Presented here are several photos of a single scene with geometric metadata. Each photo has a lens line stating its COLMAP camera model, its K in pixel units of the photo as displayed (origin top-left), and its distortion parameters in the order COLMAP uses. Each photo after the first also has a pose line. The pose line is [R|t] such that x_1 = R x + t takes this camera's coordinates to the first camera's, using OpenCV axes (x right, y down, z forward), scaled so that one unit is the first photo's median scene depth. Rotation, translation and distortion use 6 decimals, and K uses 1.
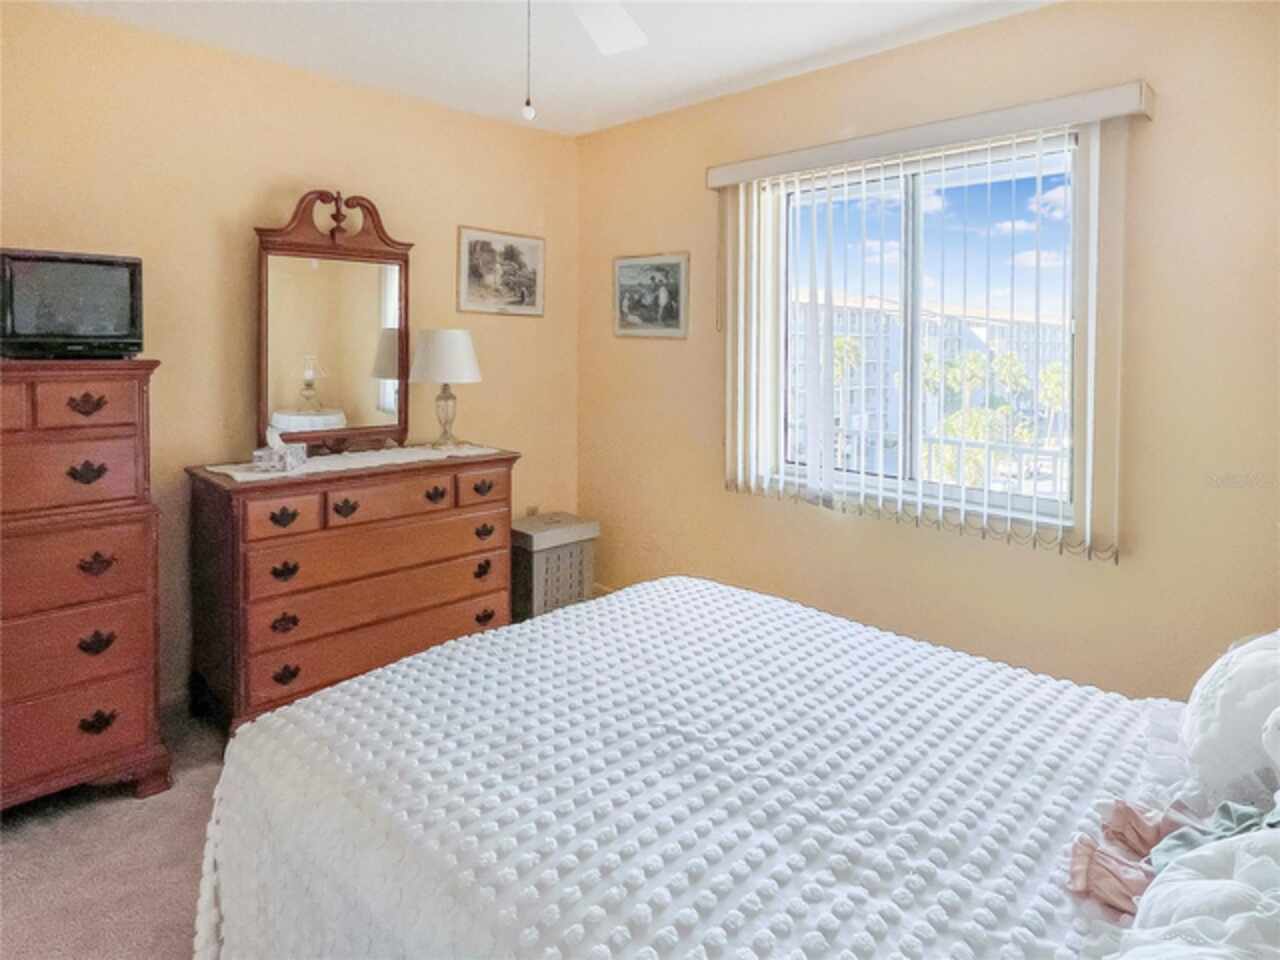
lens RADIAL K [[733.9, 0, 640.0], [0, 733.9, 480.0], [0, 0, 1]] dist [-0.001510, -0.000096]
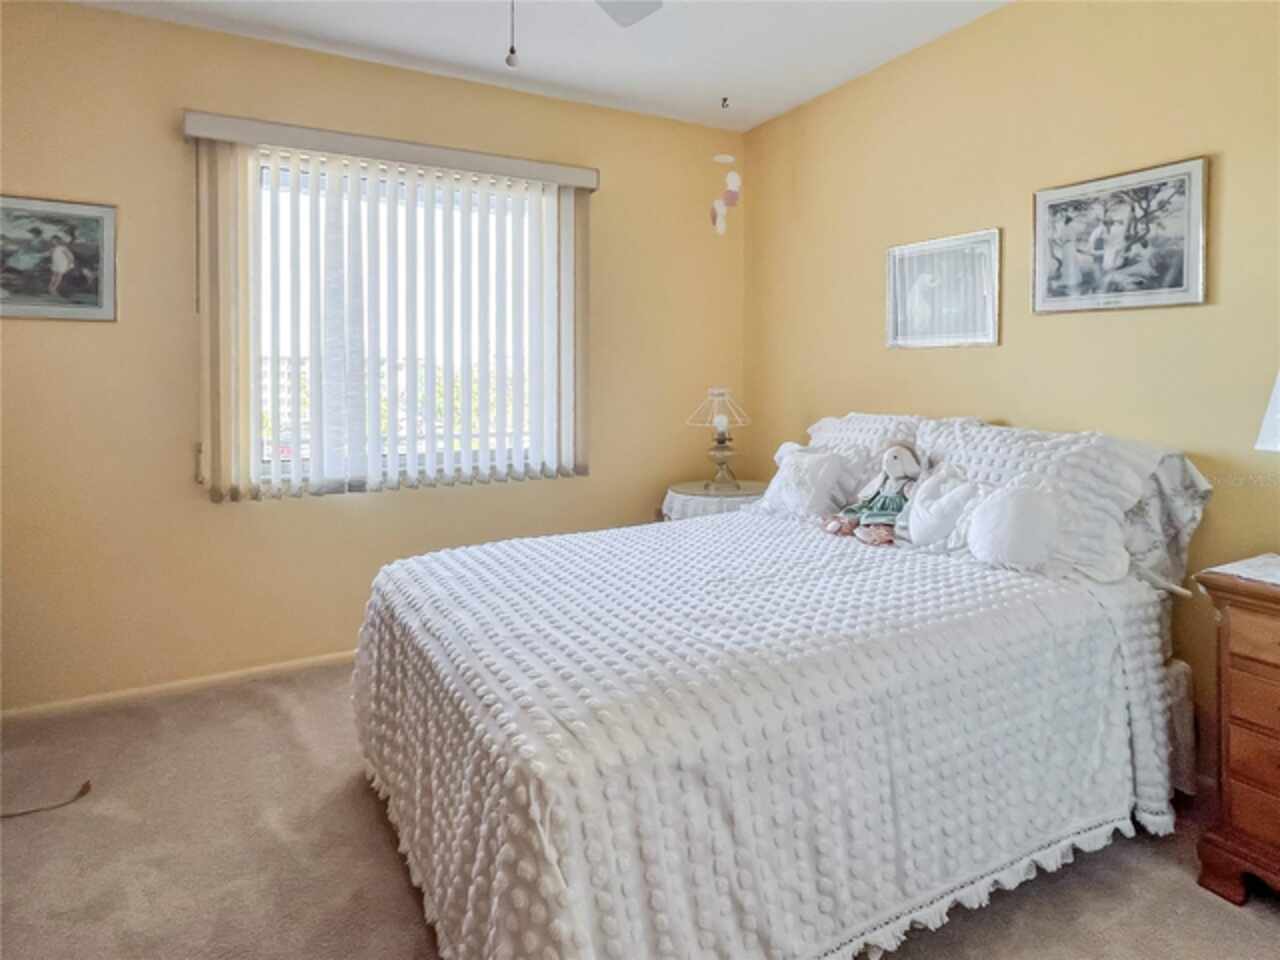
lens RADIAL K [[733.9, 0, 640.0], [0, 733.9, 480.0], [0, 0, 1]] dist [-0.001510, -0.000096]
pose [[0.269016, -0.164784, 0.948935, -0.534615], [0.189096, 0.975116, 0.115723, -0.019144], [-0.944390, 0.148308, 0.293482, 0.299577]]
